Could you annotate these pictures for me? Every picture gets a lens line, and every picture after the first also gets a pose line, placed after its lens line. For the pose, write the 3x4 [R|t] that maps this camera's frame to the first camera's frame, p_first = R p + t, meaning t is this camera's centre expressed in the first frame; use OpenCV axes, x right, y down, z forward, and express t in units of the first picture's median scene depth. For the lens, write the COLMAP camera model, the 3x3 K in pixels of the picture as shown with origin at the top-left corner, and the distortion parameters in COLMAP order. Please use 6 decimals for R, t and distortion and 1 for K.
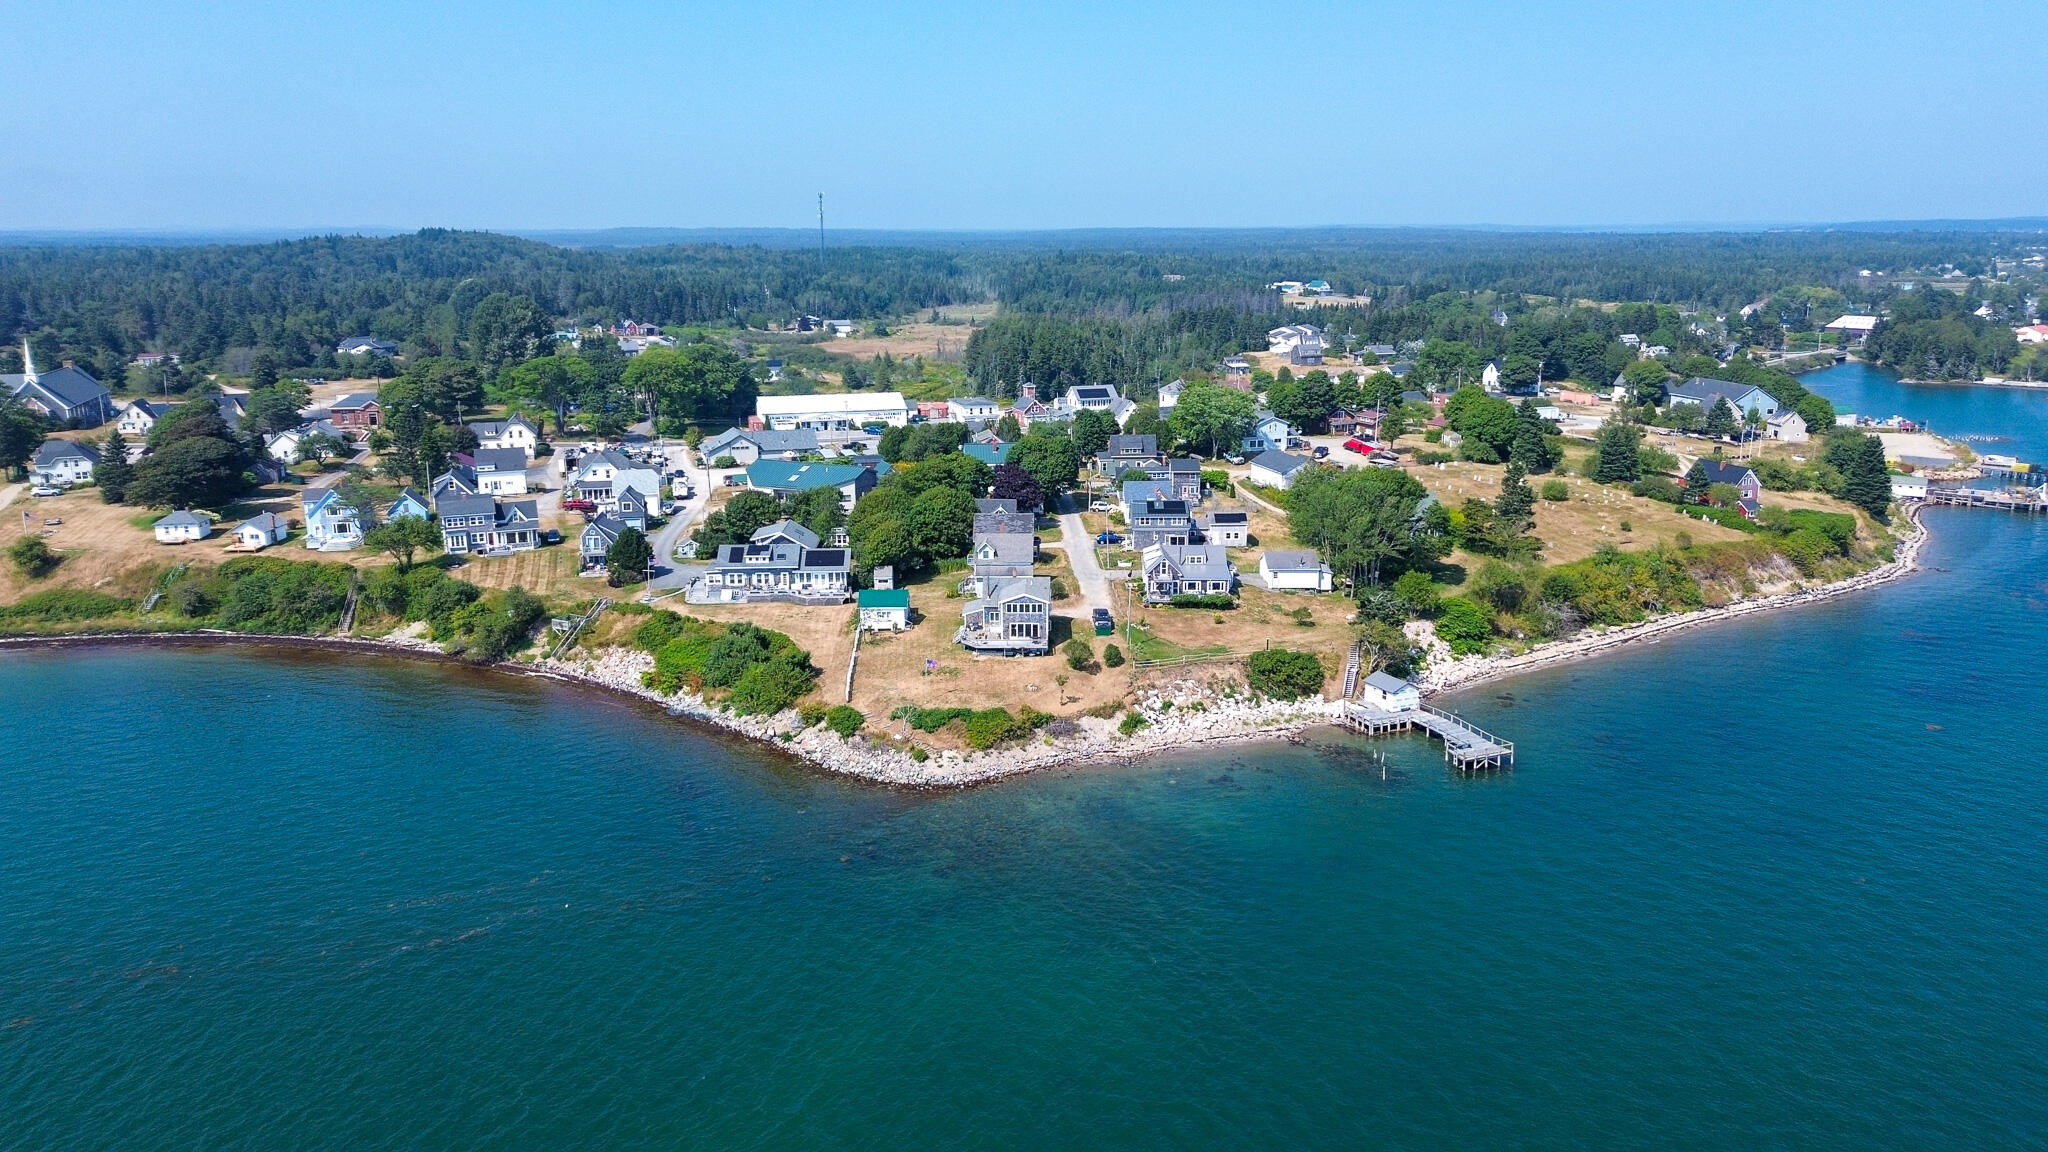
lens RADIAL K [[1451.5, 0, 1024.0], [0, 1451.5, 576.0], [0, 0, 1]] dist [0.084627, -0.087540]
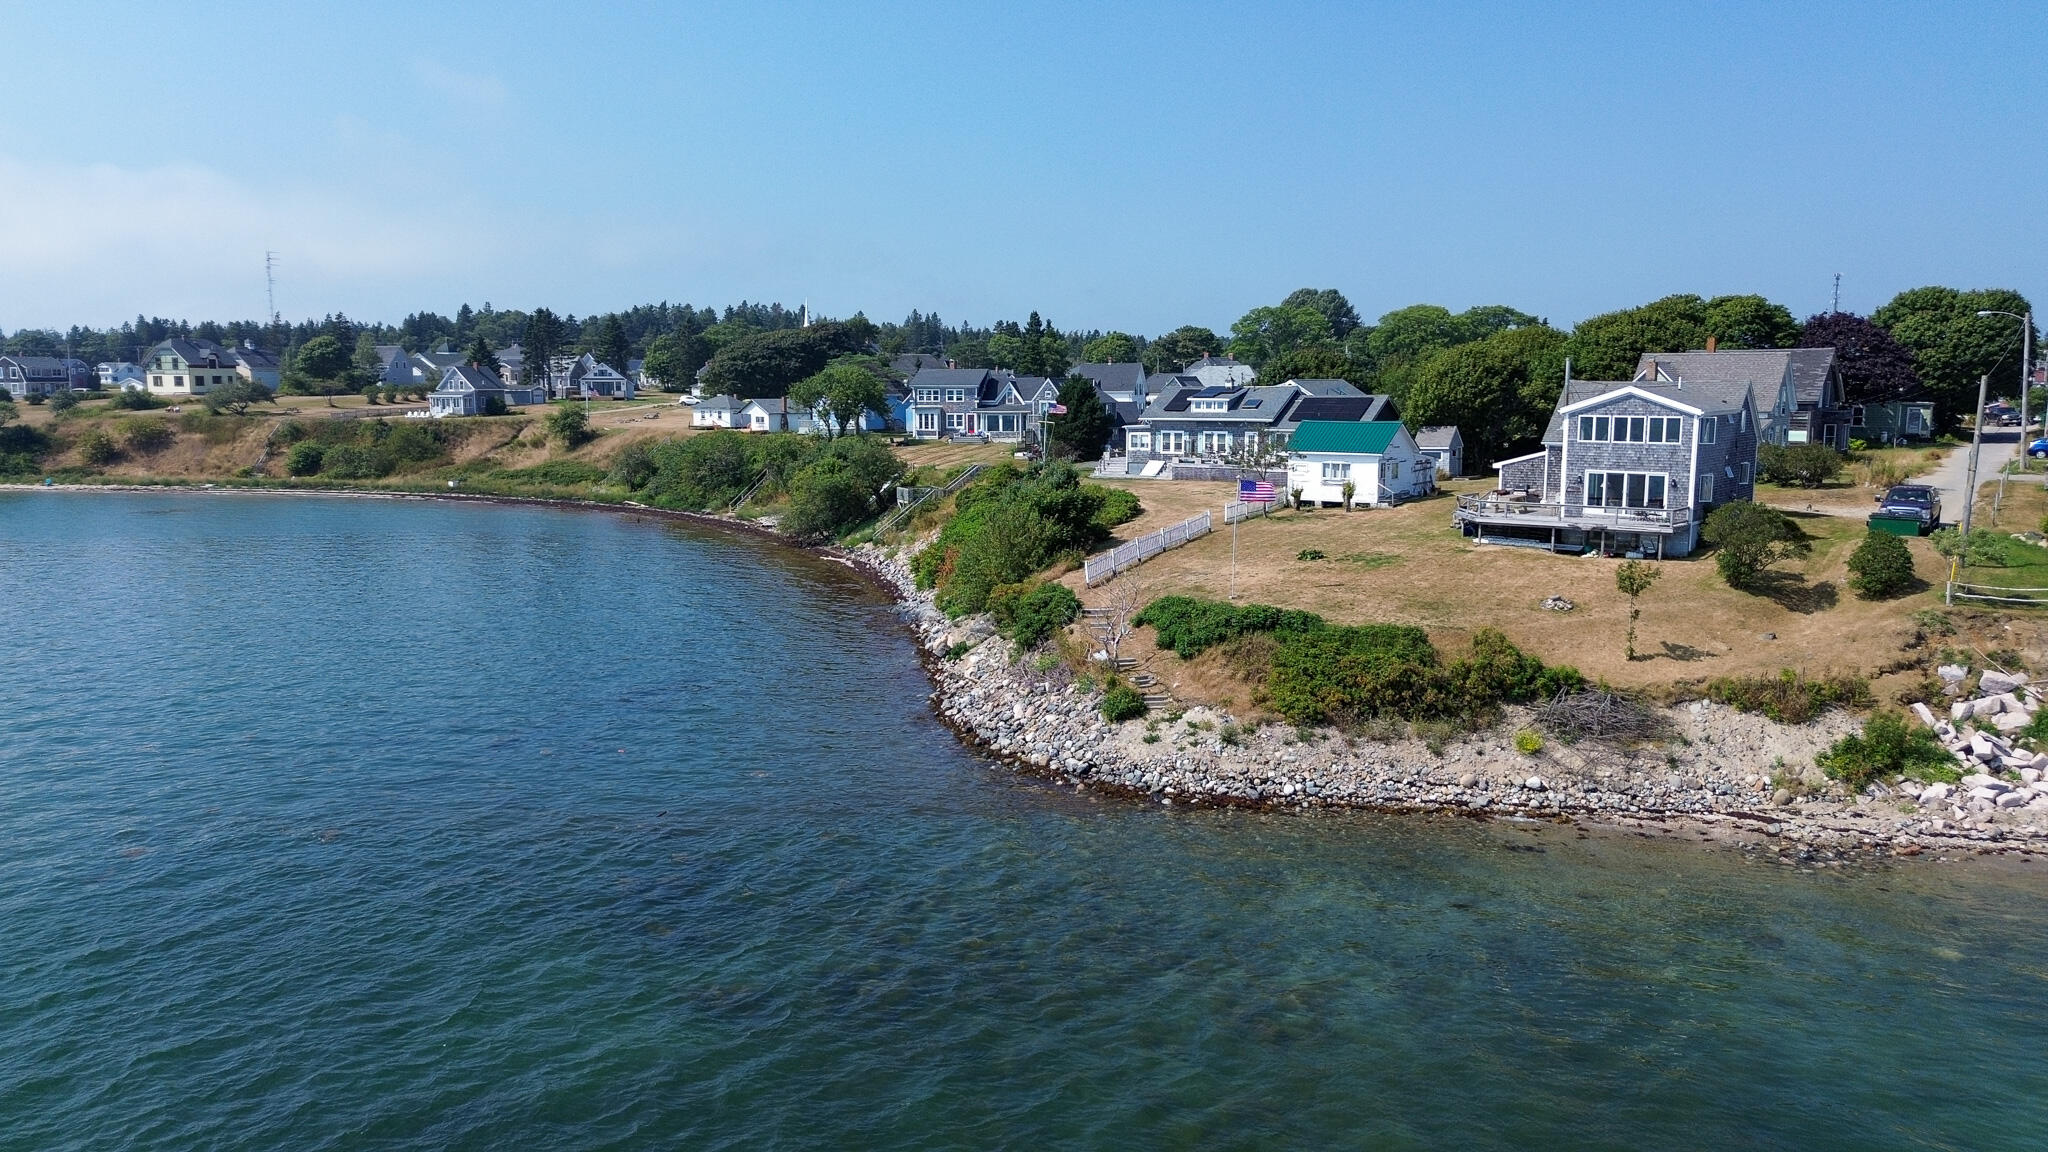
lens RADIAL K [[1451.5, 0, 1024.0], [0, 1451.5, 576.0], [0, 0, 1]] dist [0.084627, -0.087540]
pose [[0.790773, 0.086558, -0.605958, 0.111431], [-0.144890, 0.988287, -0.047909, 0.102283], [0.594714, 0.125682, 0.794053, 0.636611]]
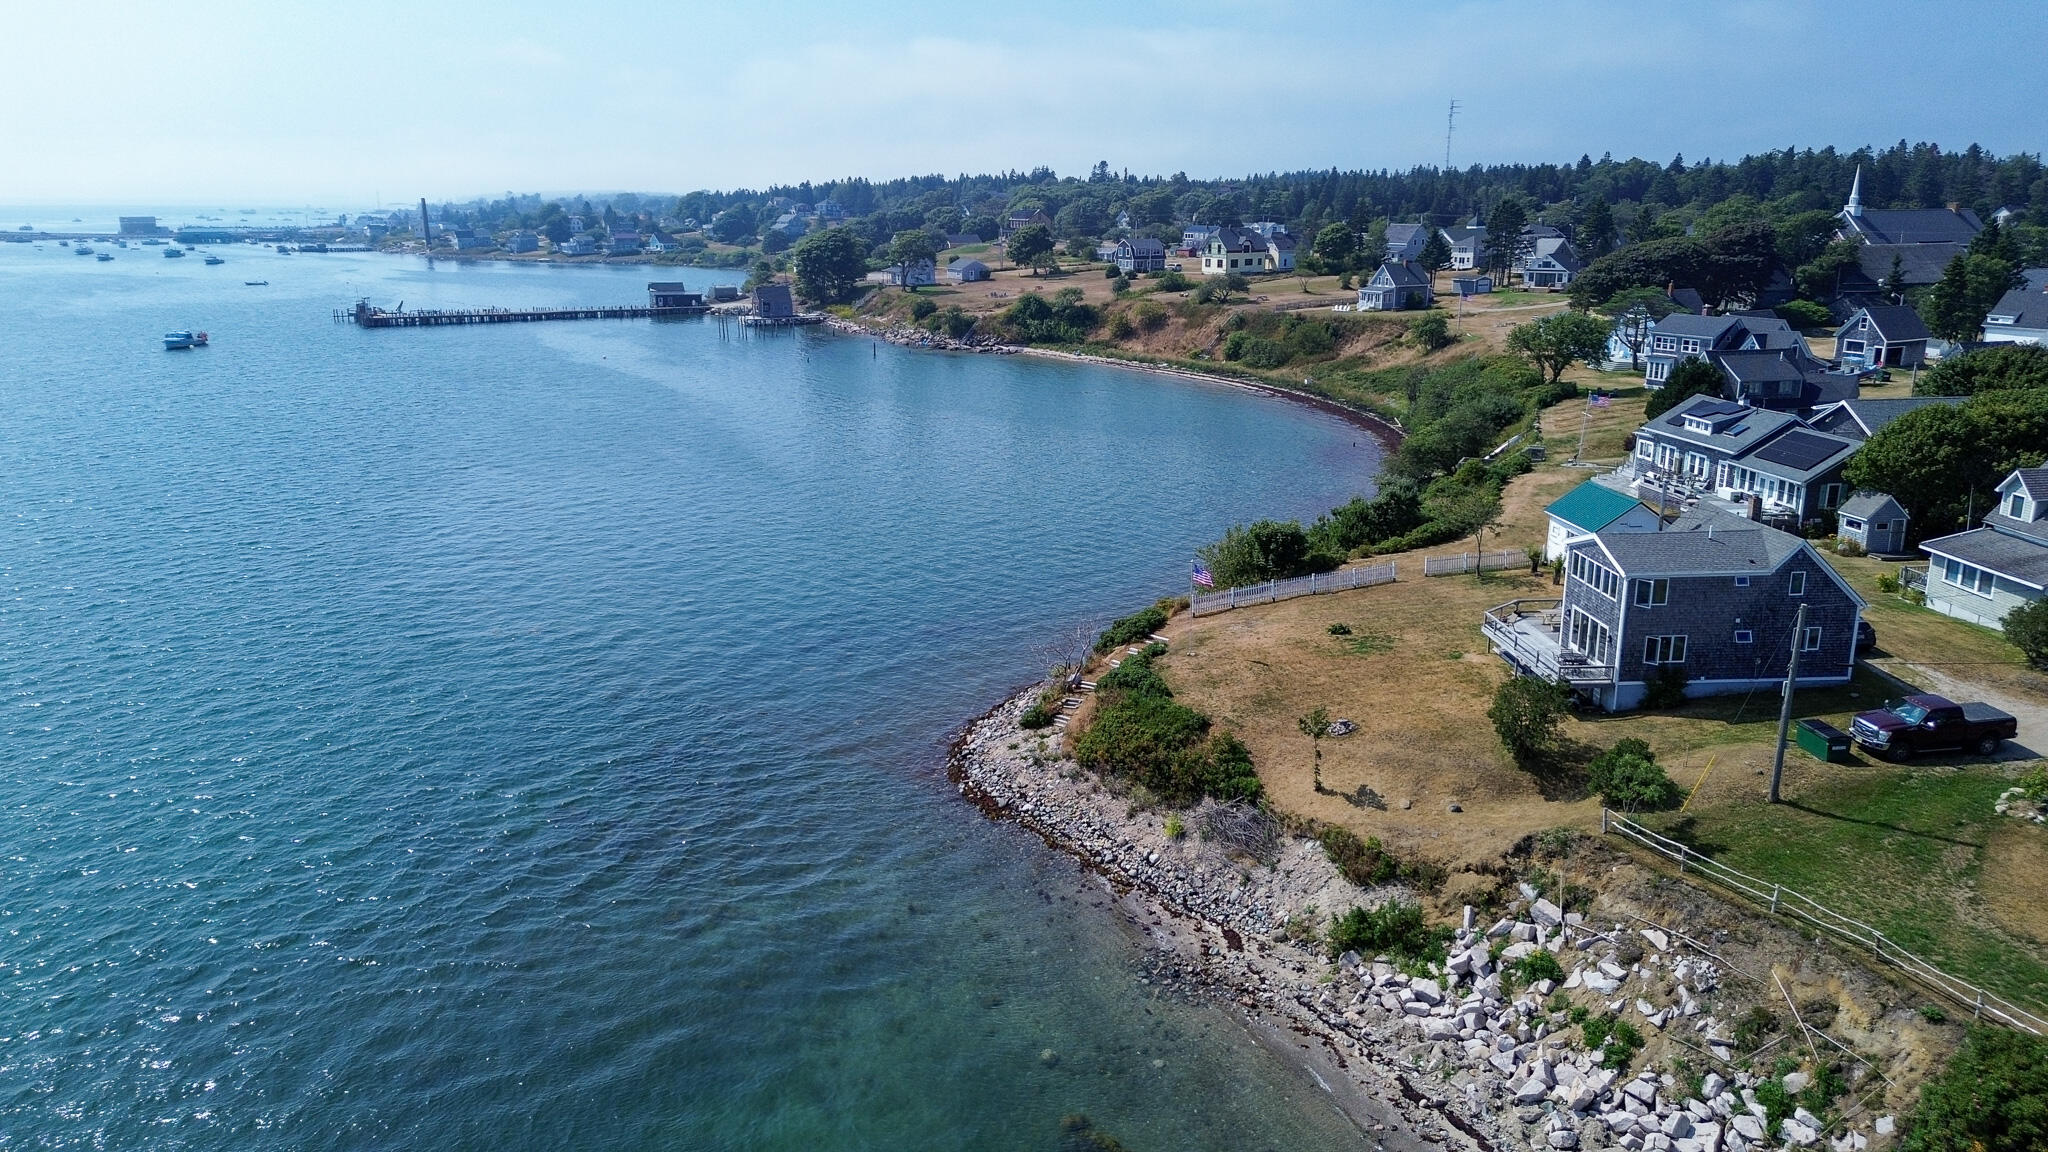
lens RADIAL K [[1451.5, 0, 1024.0], [0, 1451.5, 576.0], [0, 0, 1]] dist [0.084627, -0.087540]
pose [[0.108654, 0.258656, -0.959839, 0.348563], [-0.229983, 0.945901, 0.228866, -0.029702], [0.967110, 0.195880, 0.162263, 0.827656]]
